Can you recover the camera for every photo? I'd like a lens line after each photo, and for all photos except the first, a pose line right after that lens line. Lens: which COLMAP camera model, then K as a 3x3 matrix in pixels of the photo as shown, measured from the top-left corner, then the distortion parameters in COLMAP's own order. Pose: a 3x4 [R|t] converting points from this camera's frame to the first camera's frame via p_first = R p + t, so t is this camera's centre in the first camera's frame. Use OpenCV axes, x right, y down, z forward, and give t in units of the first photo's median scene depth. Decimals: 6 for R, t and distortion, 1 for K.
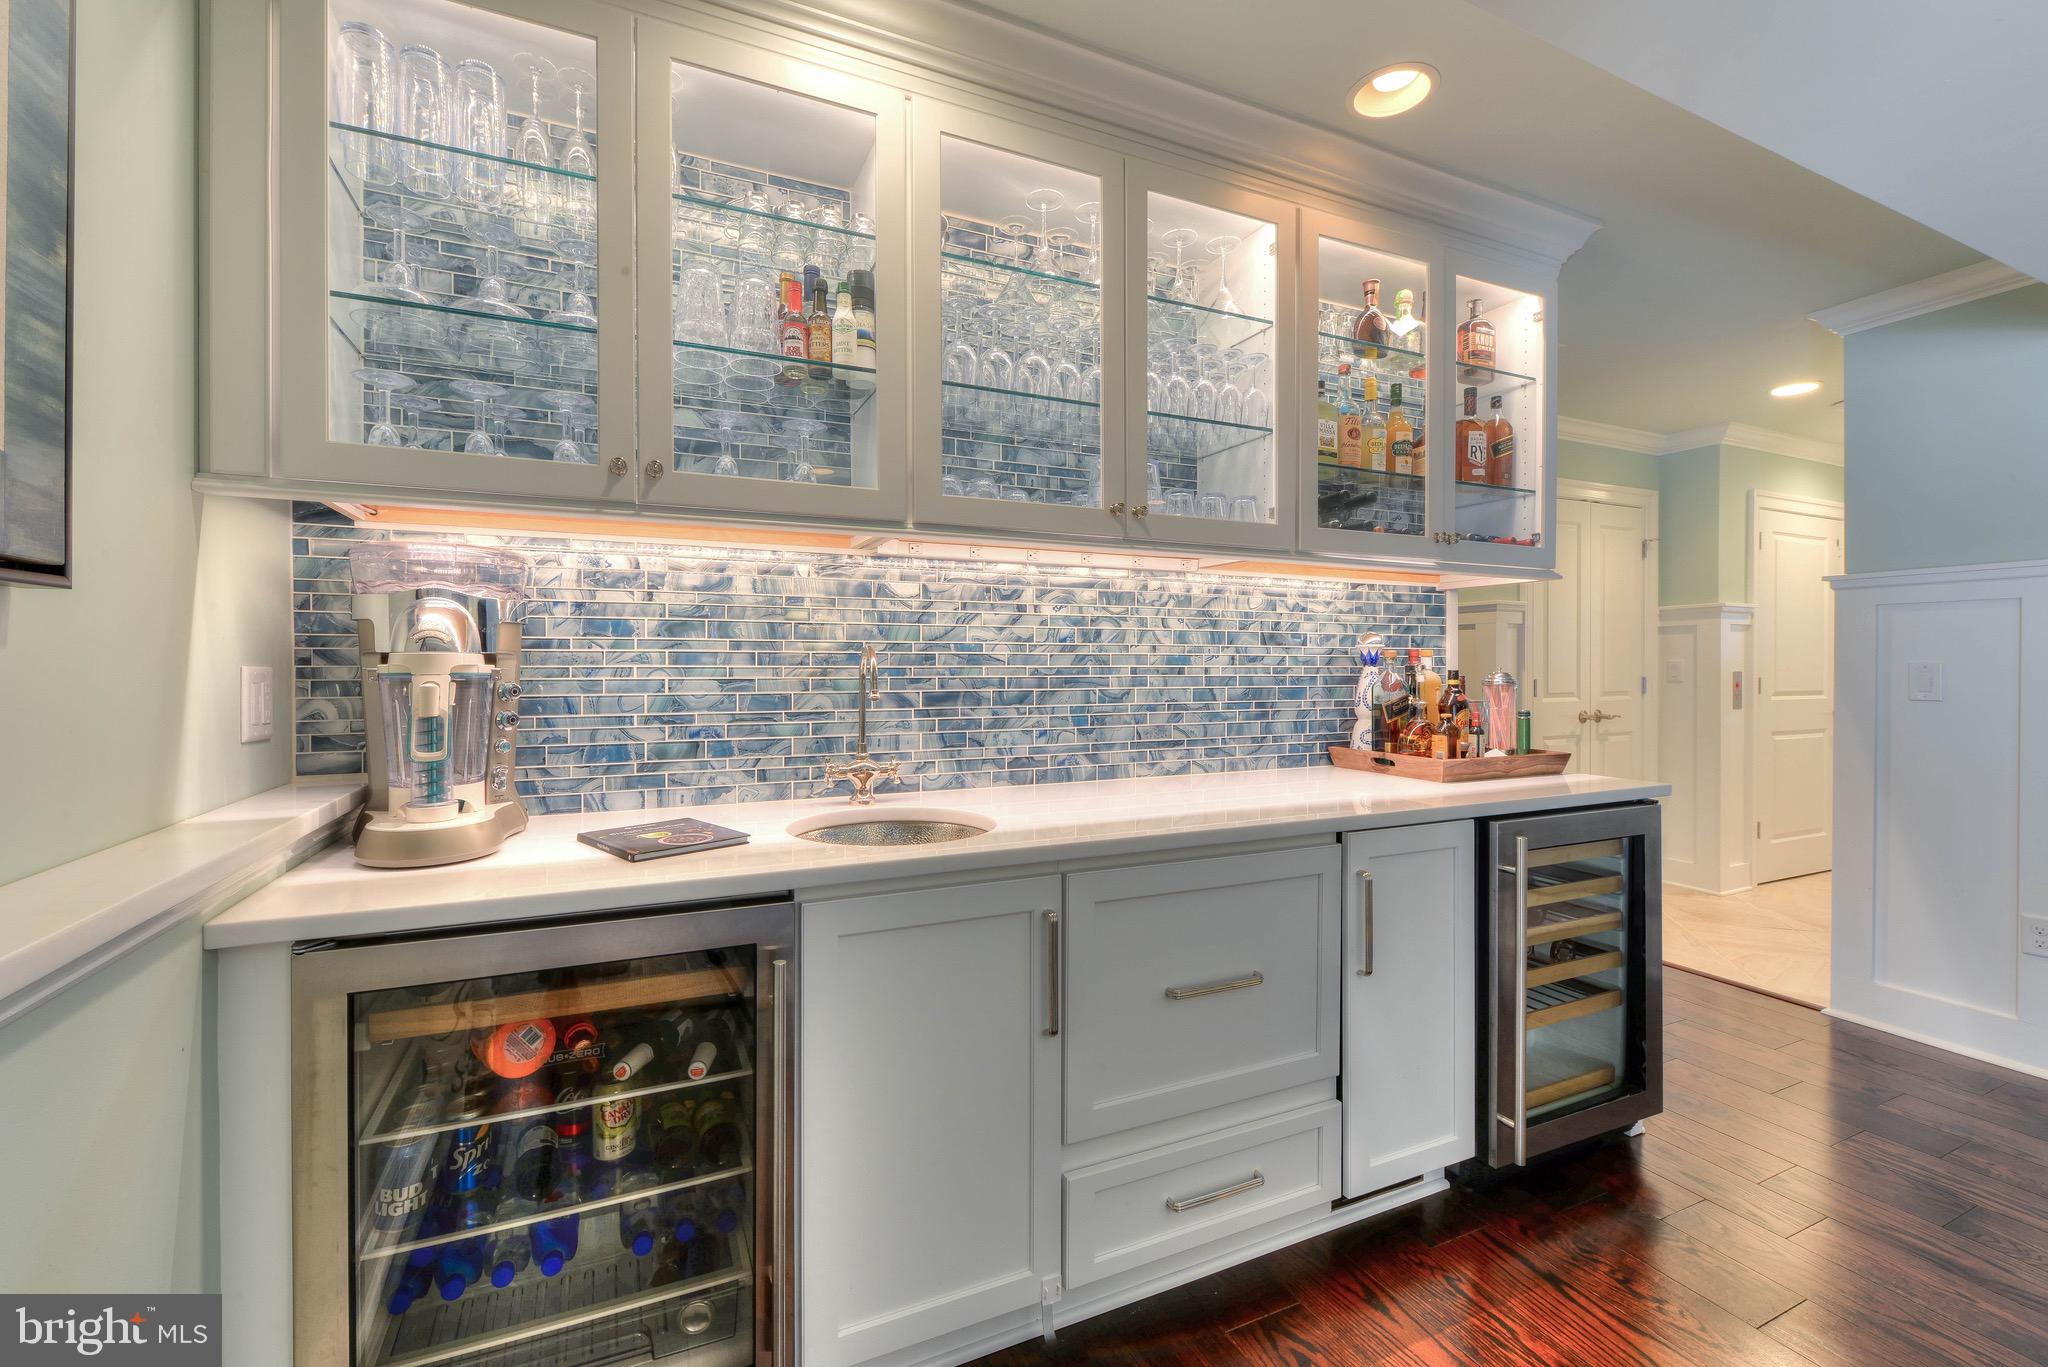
lens RADIAL K [[840.7, 0, 1029.4], [0, 840.7, 685.9], [0, 0, 1]] dist [0.000789, -0.000139]
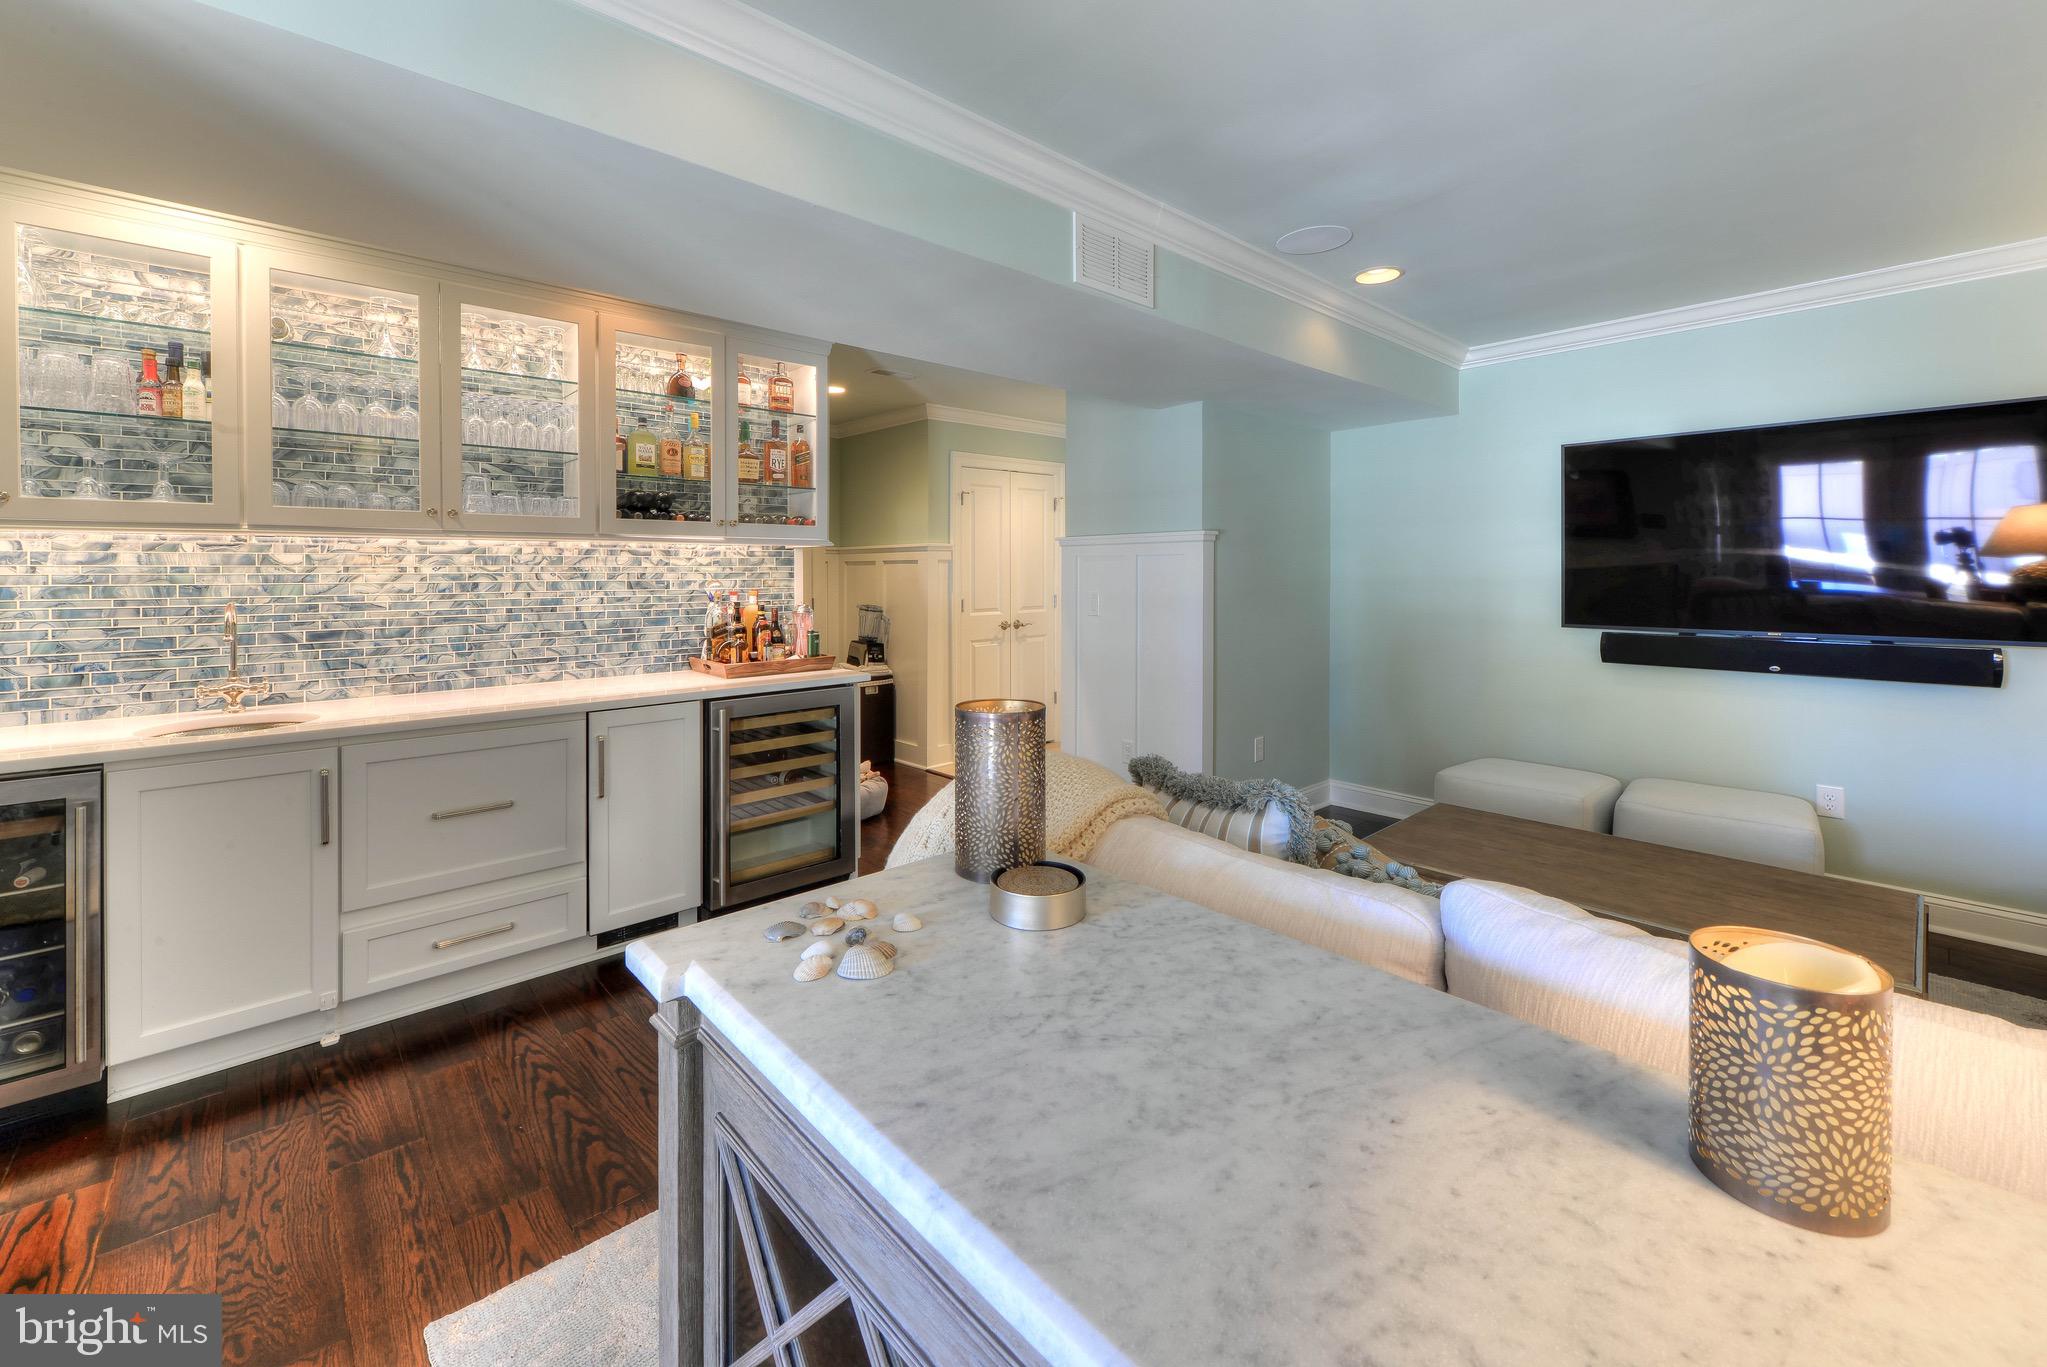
lens RADIAL K [[802.8, 0, 1001.4], [0, 802.8, 587.9], [0, 0, 1]] dist [-0.000795, -0.001014]
pose [[0.950500, -0.009562, 0.310578, 0.540285], [0.011441, 0.999926, -0.004229, -0.044793], [-0.310515, 0.007573, 0.950538, -0.611584]]
